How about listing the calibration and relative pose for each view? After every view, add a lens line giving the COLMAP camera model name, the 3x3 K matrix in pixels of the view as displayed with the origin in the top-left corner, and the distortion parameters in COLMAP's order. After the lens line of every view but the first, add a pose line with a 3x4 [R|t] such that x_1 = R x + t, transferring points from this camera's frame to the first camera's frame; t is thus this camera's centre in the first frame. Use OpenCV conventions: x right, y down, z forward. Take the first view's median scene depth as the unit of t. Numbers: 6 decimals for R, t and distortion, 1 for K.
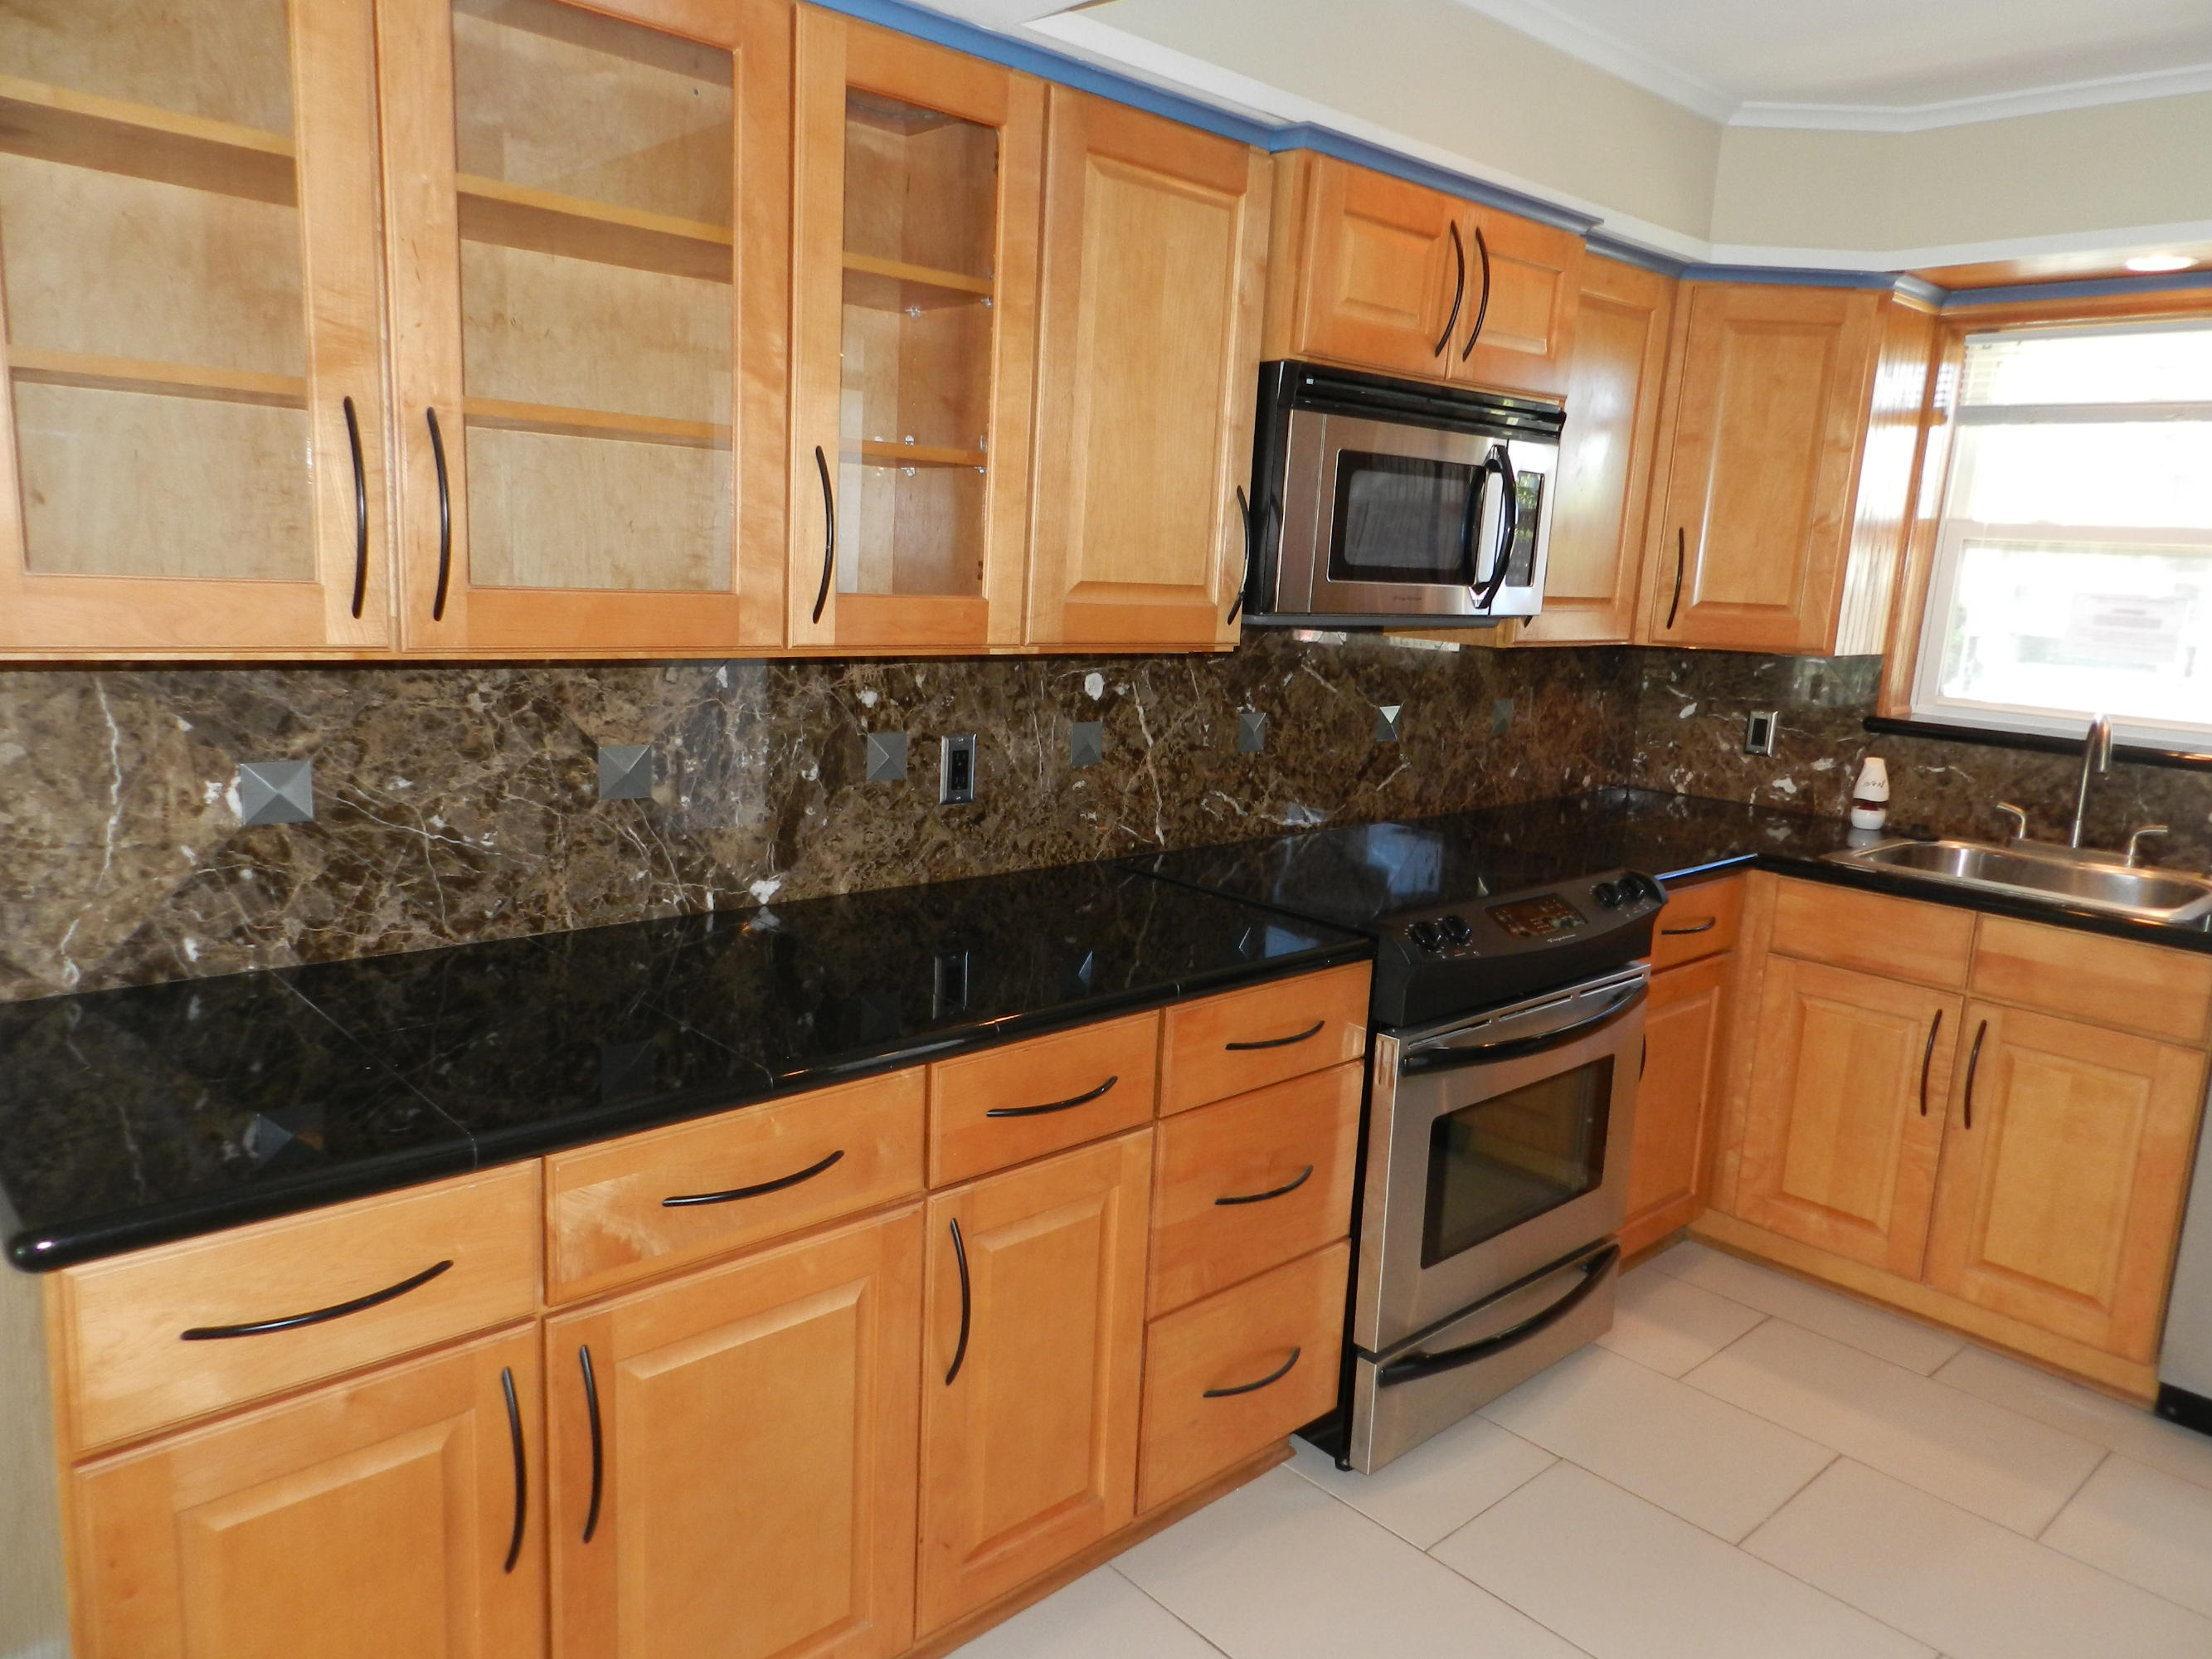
lens RADIAL K [[1514.3, 0, 1106.0], [0, 1514.3, 829.5], [0, 0, 1]] dist [0.028737, -0.001371]
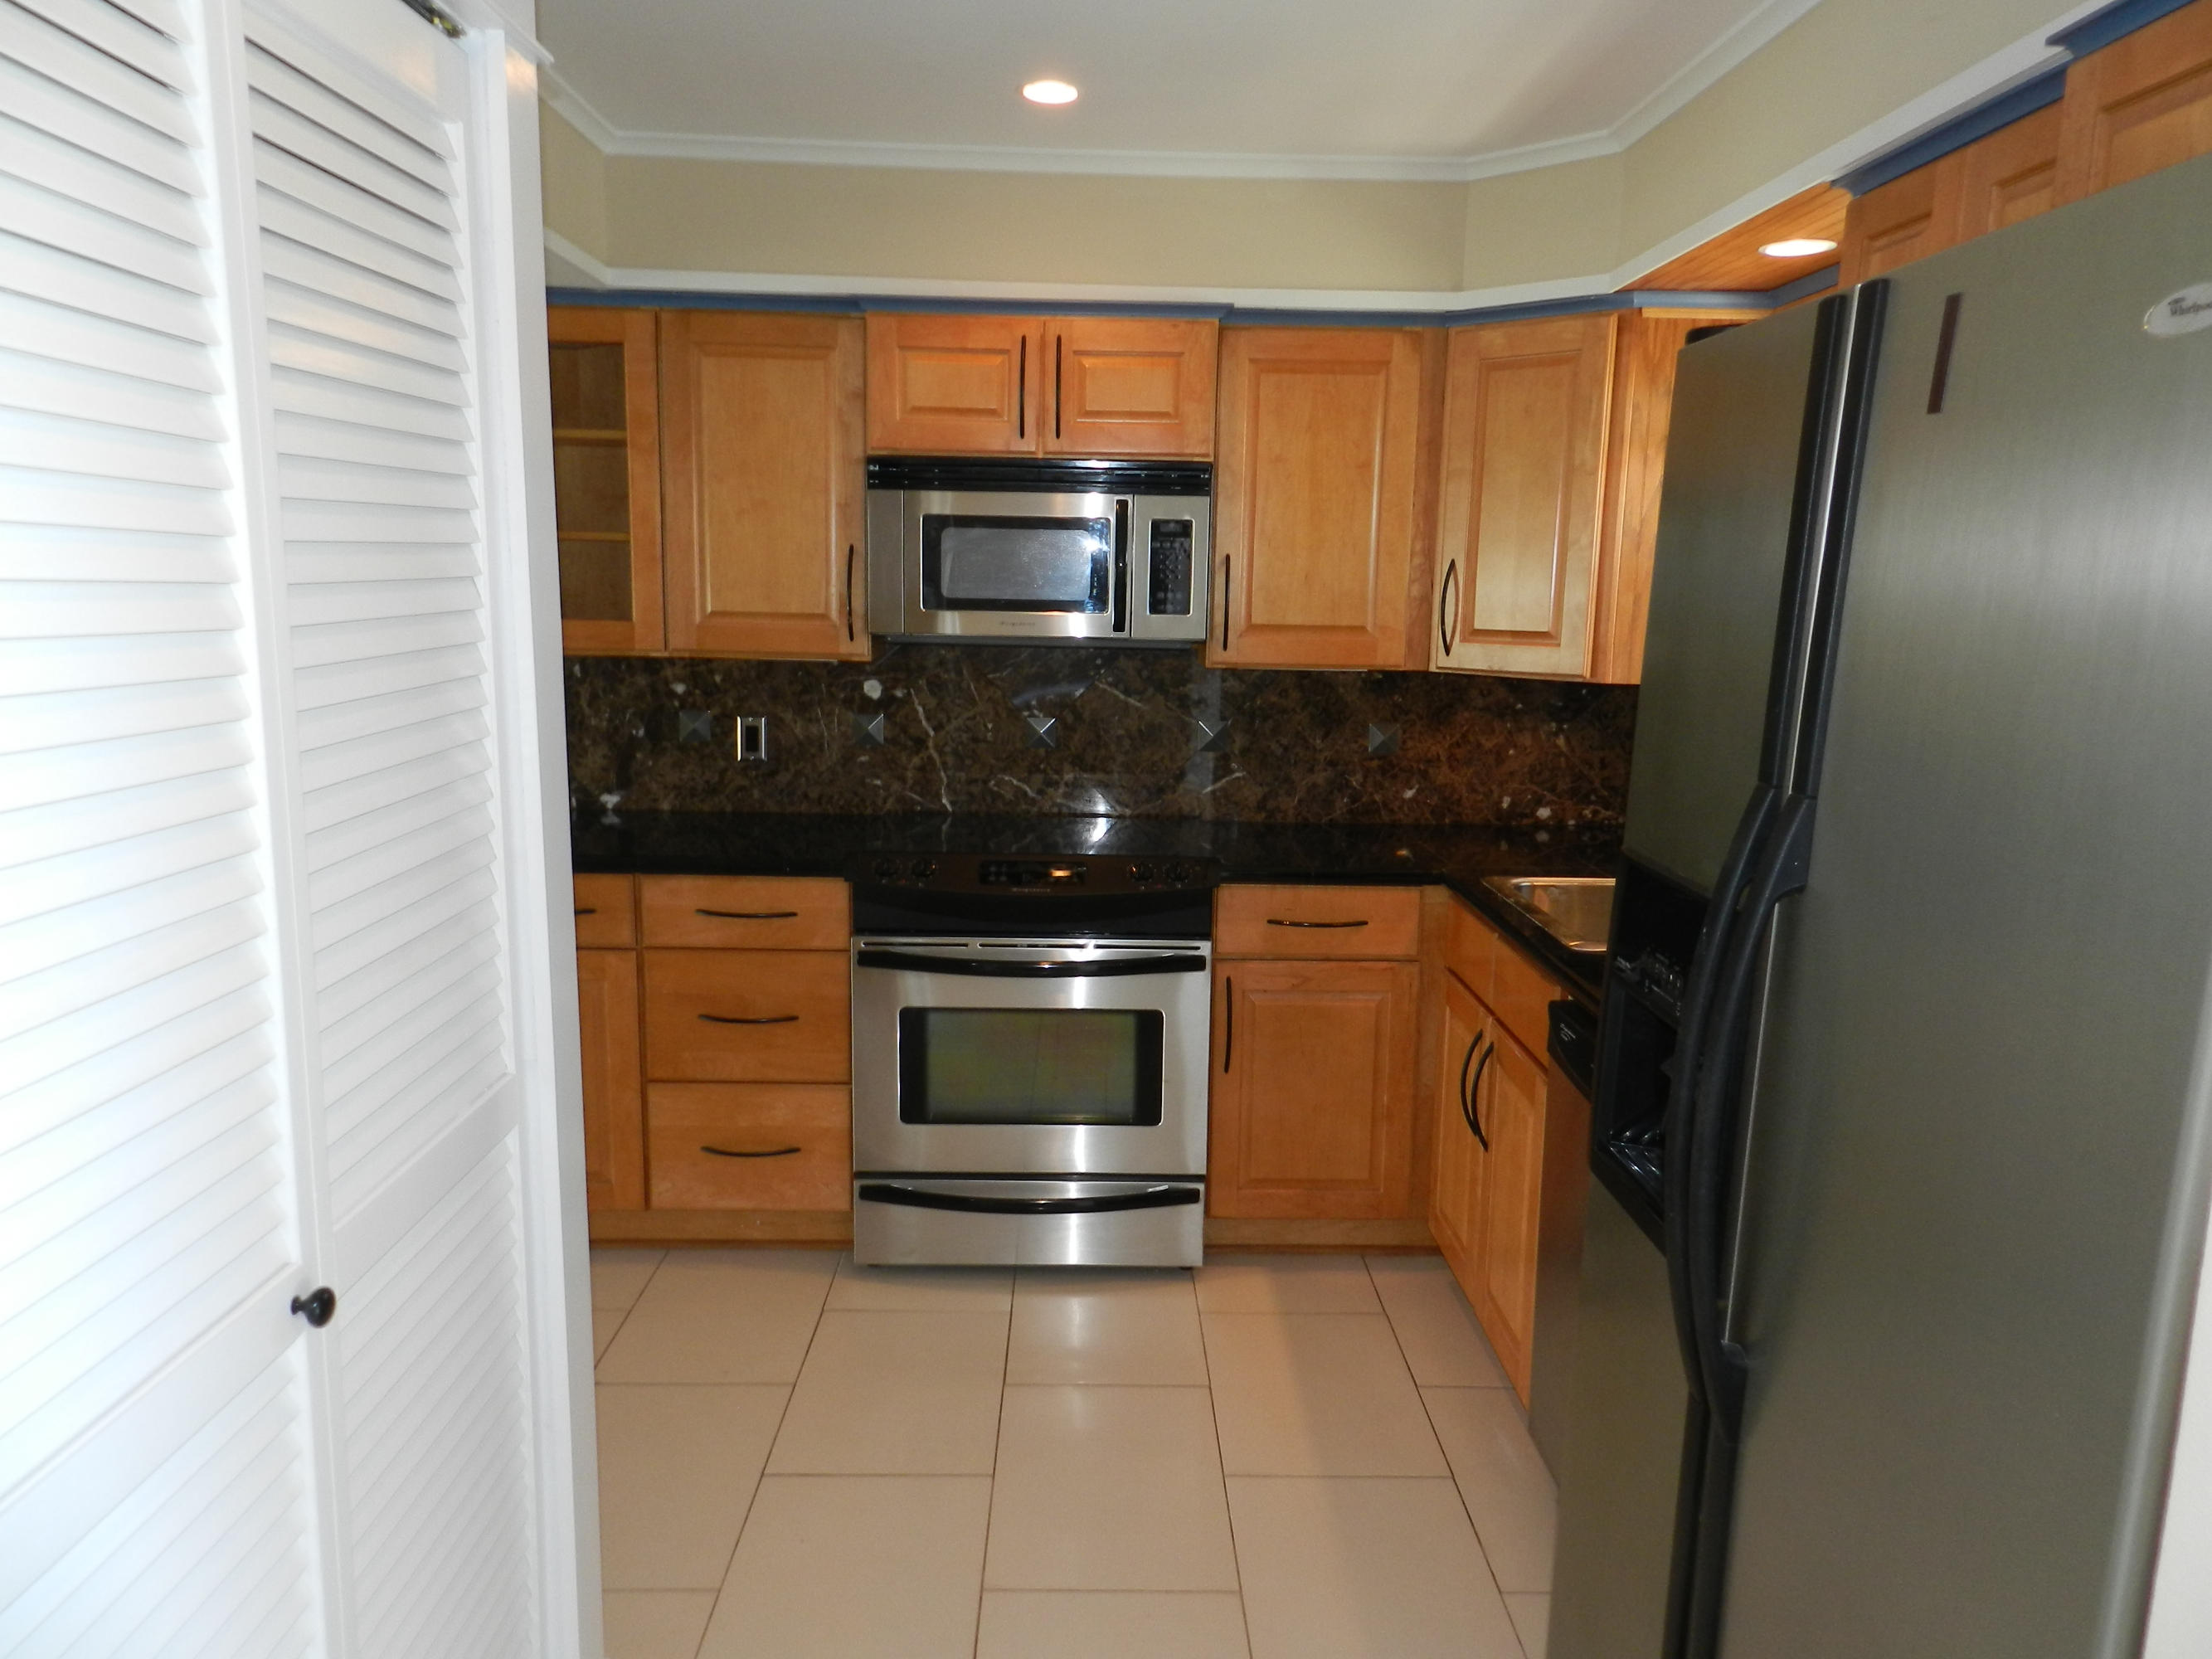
lens RADIAL K [[1514.3, 0, 1106.0], [0, 1514.3, 829.5], [0, 0, 1]] dist [0.028737, -0.001371]
pose [[0.745800, 0.071563, -0.662315, 1.067737], [-0.104686, 0.994451, -0.010431, 0.026618], [0.657893, 0.077115, 0.749152, 0.089946]]
